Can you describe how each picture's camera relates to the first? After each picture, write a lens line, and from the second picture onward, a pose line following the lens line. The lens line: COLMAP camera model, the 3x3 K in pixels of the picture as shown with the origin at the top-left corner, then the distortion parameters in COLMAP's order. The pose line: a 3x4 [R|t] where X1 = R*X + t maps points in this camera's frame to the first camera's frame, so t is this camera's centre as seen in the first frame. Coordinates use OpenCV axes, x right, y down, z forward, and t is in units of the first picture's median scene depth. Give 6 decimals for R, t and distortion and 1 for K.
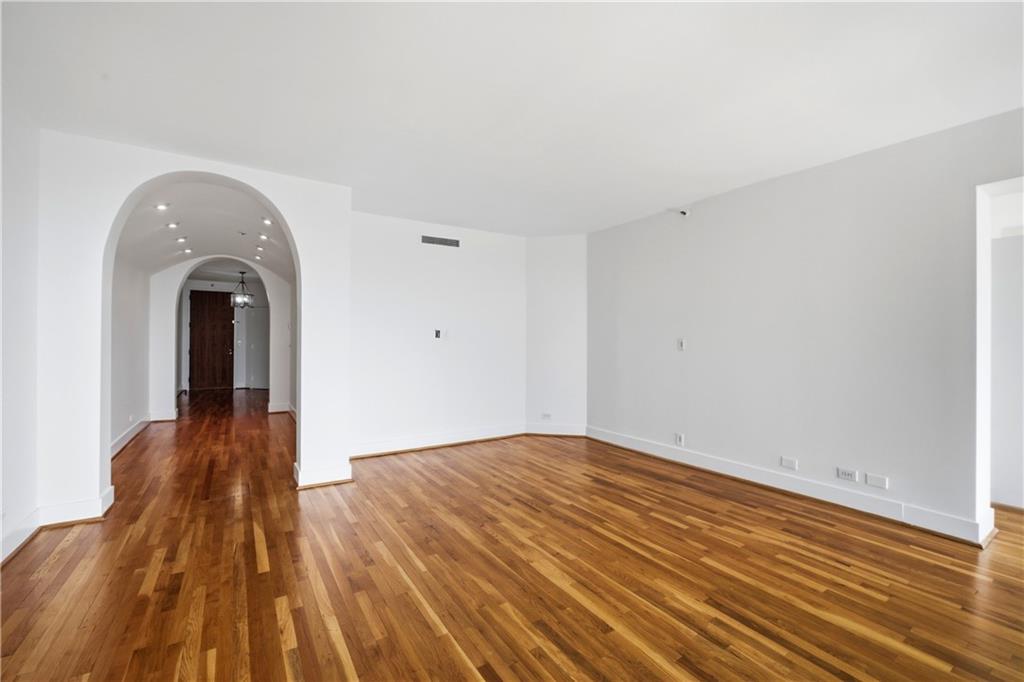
lens RADIAL K [[436.3, 0, 519.7], [0, 436.3, 341.1], [0, 0, 1]] dist [-0.007129, 0.002548]
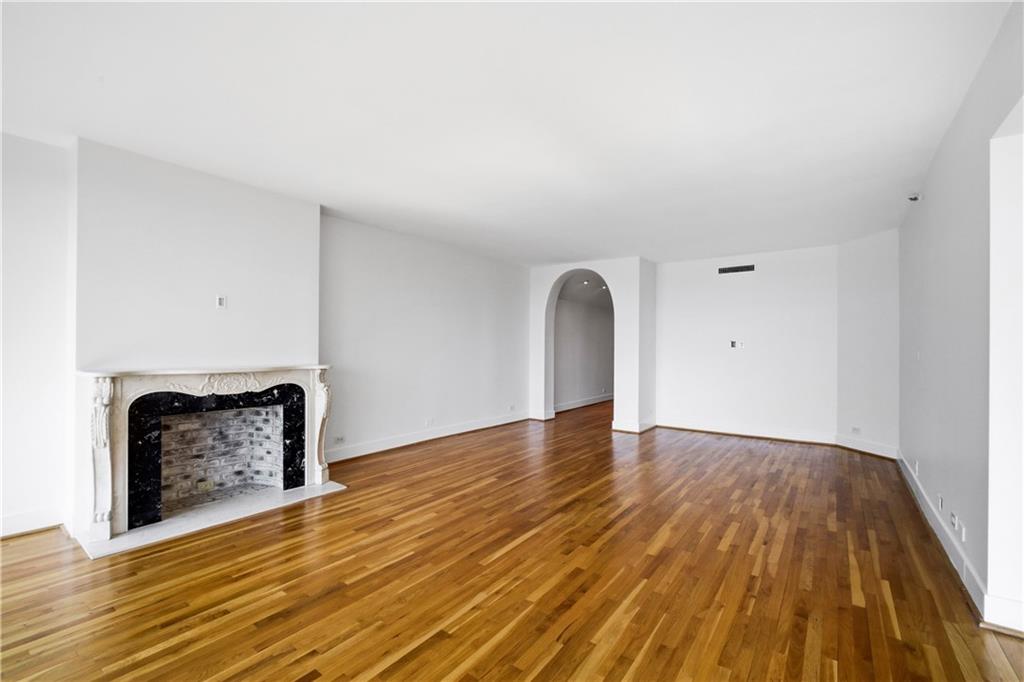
lens RADIAL K [[436.3, 0, 521.3], [0, 436.3, 340.1], [0, 0, 1]] dist [-0.007129, 0.002548]
pose [[0.354702, -0.018726, -0.934792, 0.972141], [-0.003527, 0.999766, -0.021366, 0.000968], [0.934973, 0.010876, 0.354553, -0.010102]]
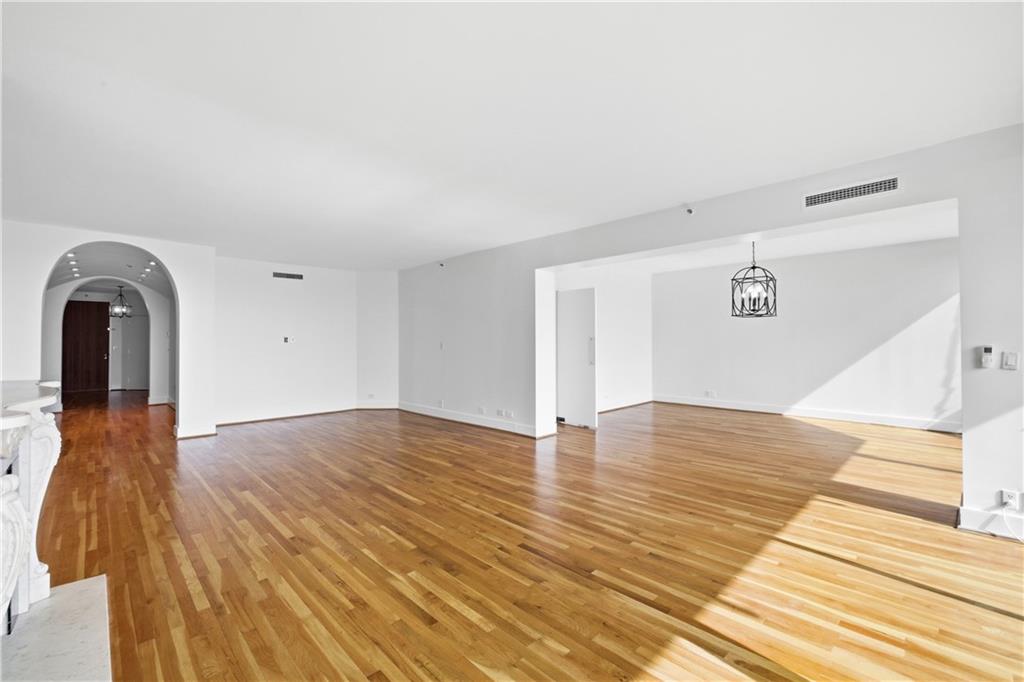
lens RADIAL K [[436.3, 0, 514.8], [0, 436.3, 335.9], [0, 0, 1]] dist [-0.007129, 0.002548]
pose [[0.981226, -0.007706, 0.192708, 0.358299], [0.010627, 0.999844, -0.014133, -0.001471], [-0.192569, 0.015916, 0.981154, -0.720588]]
